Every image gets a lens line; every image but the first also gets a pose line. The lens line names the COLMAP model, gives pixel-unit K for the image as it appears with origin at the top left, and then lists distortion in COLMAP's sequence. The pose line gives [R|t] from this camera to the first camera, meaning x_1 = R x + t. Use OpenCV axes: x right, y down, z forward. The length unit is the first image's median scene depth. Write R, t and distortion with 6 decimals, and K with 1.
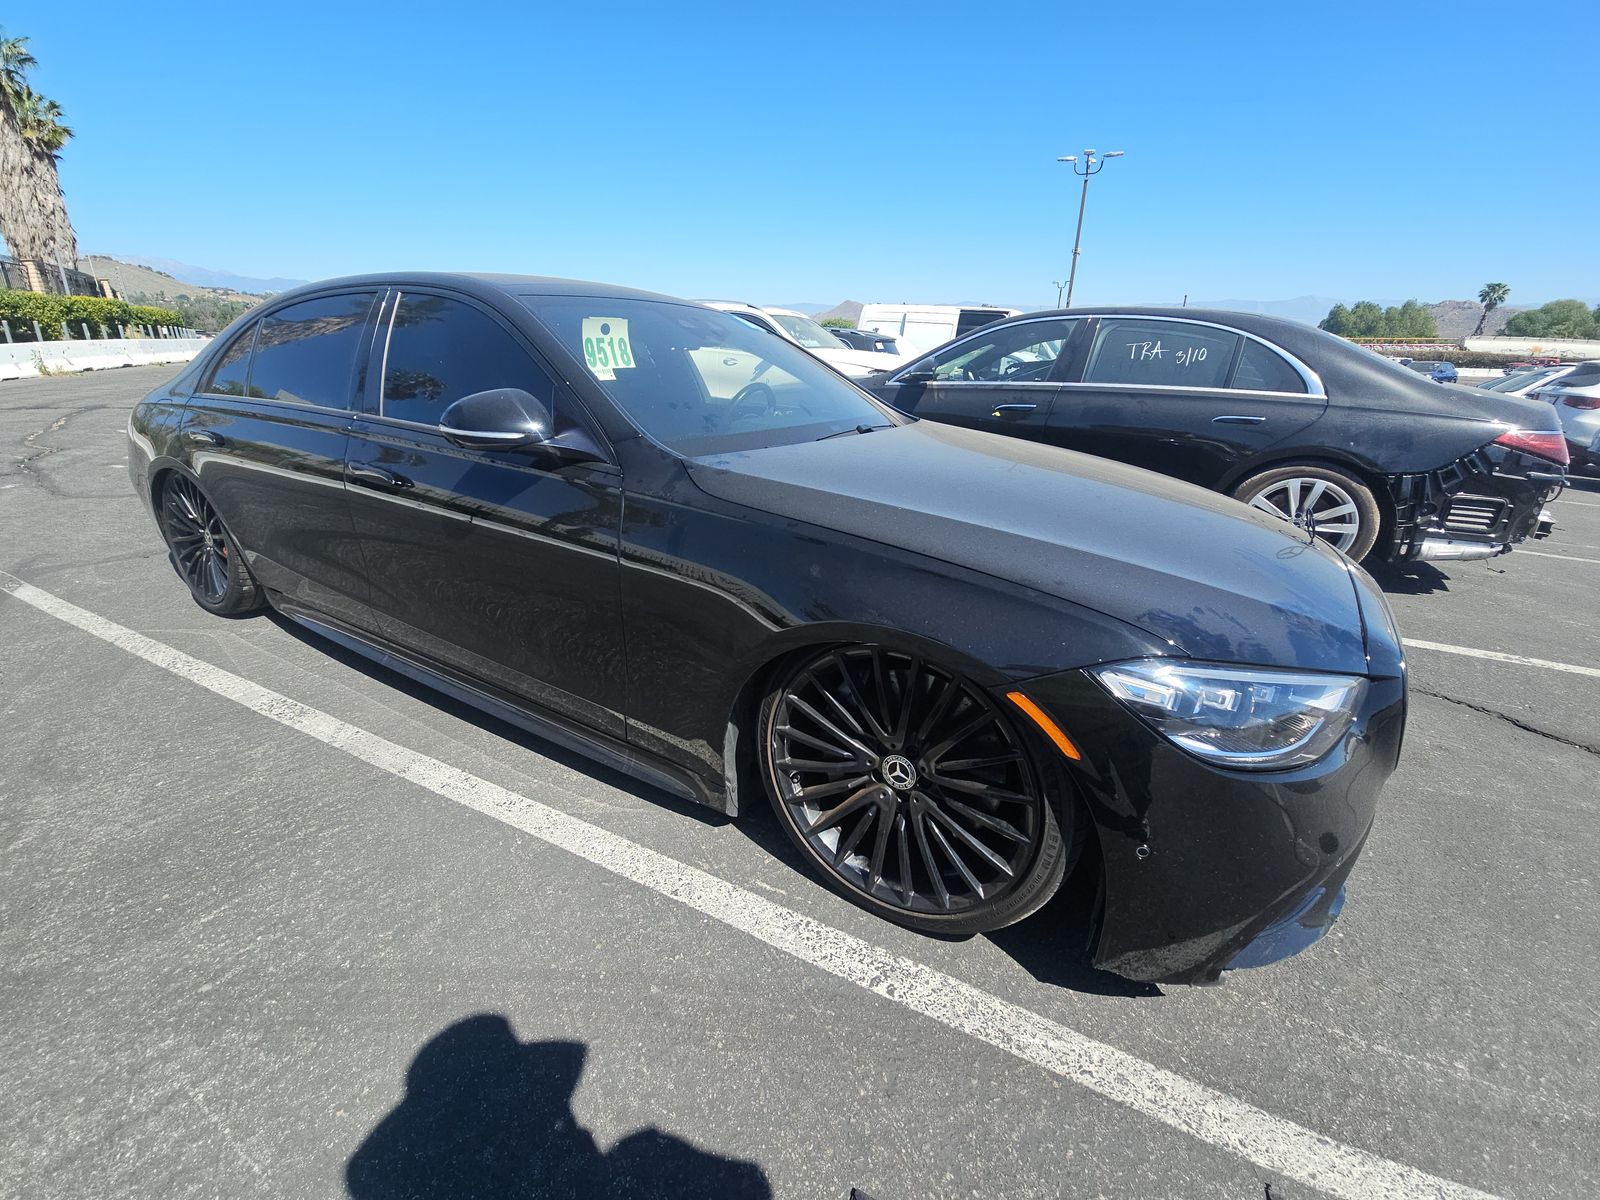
lens RADIAL K [[640.8, 0, 792.2], [0, 640.8, 590.5], [0, 0, 1]] dist [0.025876, -0.019559]
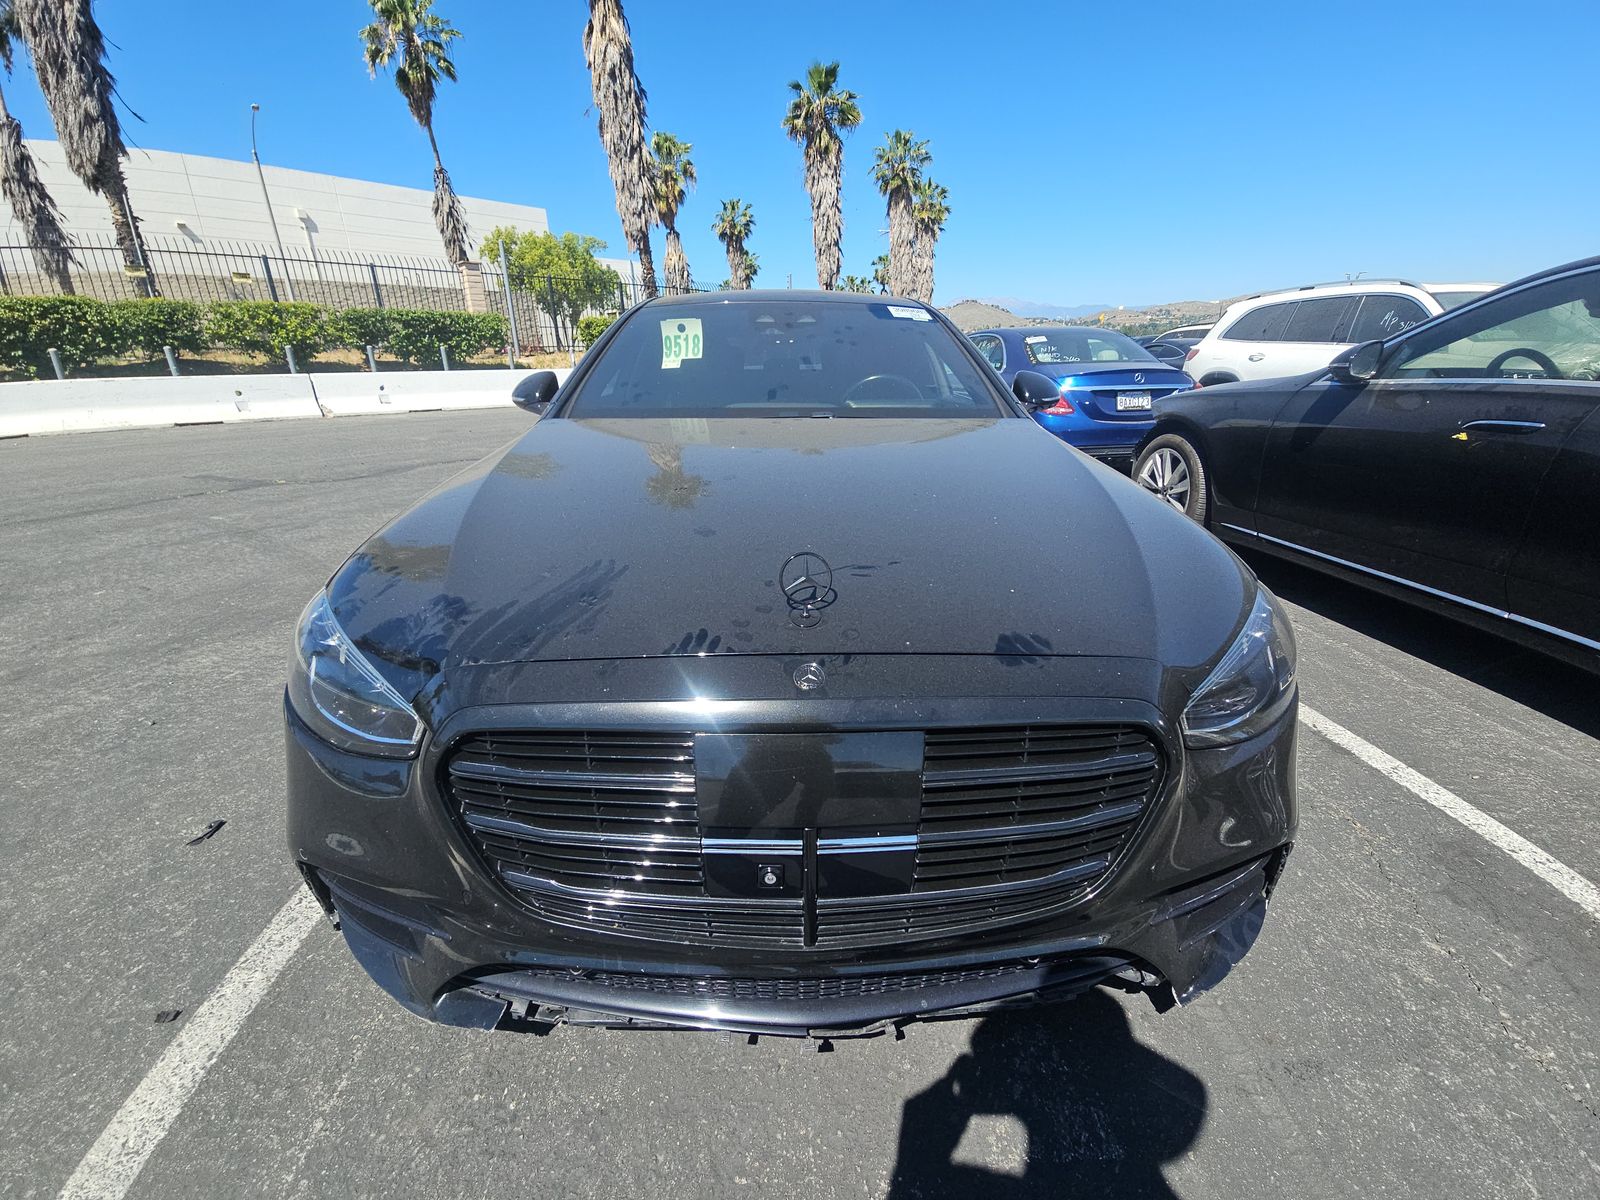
lens RADIAL K [[640.8, 0, 792.2], [0, 640.8, 590.5], [0, 0, 1]] dist [0.025876, -0.019559]
pose [[0.550272, 0.254934, -0.795116, 1.942366], [-0.270722, 0.955283, 0.118930, -0.241405], [0.789880, 0.149811, 0.594681, 0.987513]]
